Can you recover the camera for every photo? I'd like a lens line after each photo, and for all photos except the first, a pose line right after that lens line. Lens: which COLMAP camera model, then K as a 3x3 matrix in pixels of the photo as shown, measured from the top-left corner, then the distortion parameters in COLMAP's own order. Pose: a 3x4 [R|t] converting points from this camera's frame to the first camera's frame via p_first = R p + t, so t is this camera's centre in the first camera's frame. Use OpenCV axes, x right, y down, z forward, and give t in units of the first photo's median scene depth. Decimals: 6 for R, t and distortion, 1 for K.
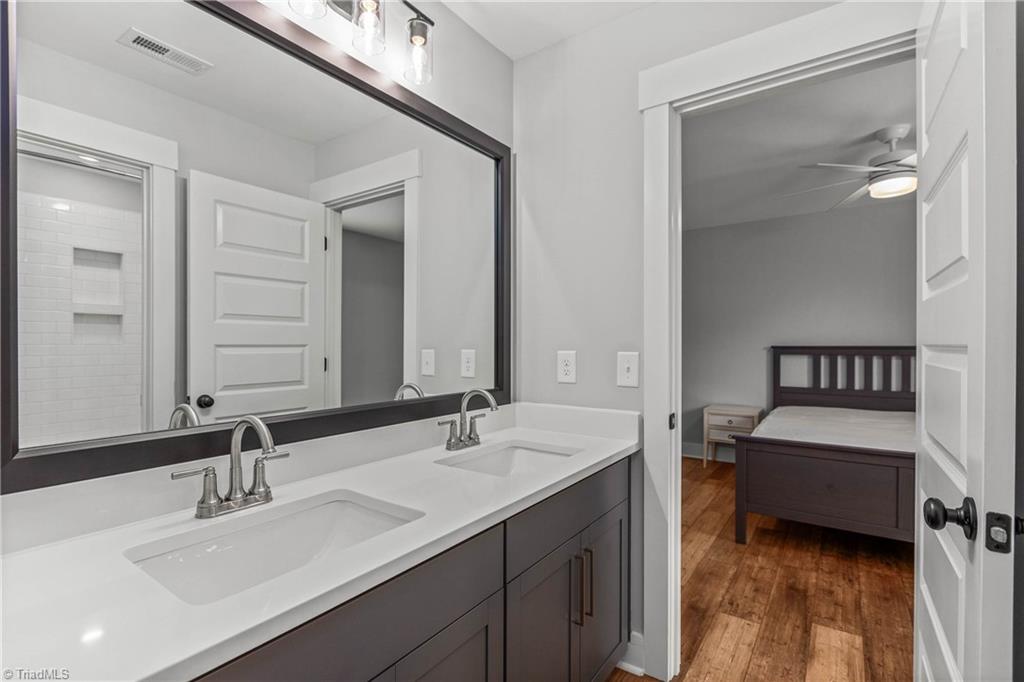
lens RADIAL K [[475.2, 0, 513.5], [0, 475.2, 334.0], [0, 0, 1]] dist [-0.001715, -0.000178]
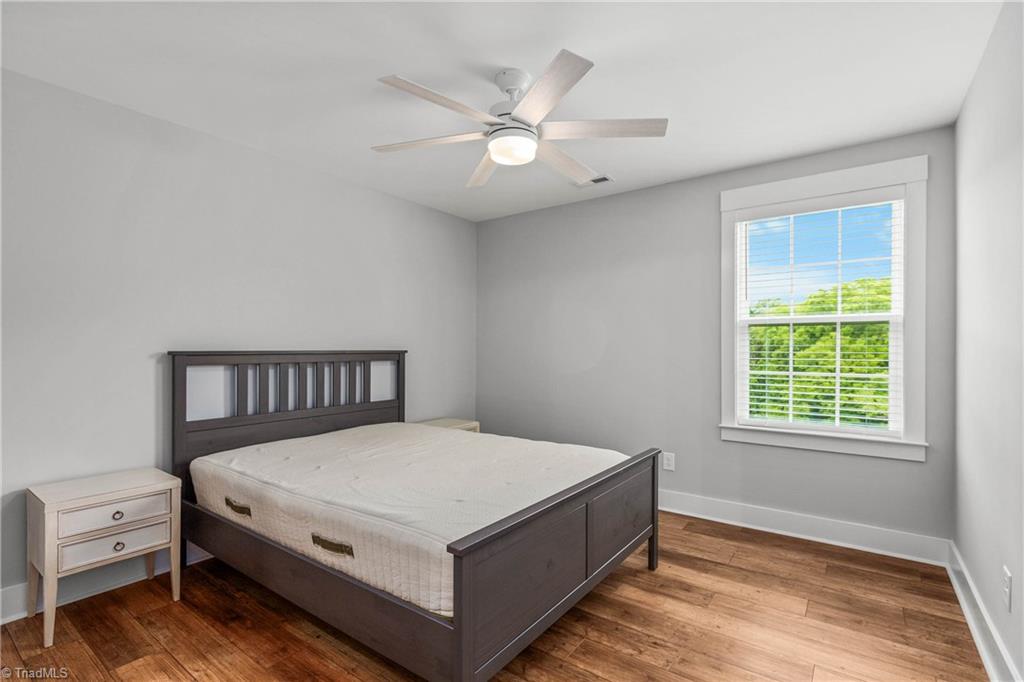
lens RADIAL K [[475.1, 0, 511.8], [0, 475.1, 348.4], [0, 0, 1]] dist [0.000822, 0.000209]
pose [[0.024356, -0.003126, 0.999698, 0.000385], [-0.027506, 0.999614, 0.003796, 0.009309], [-0.999325, -0.027590, 0.024261, 0.601517]]
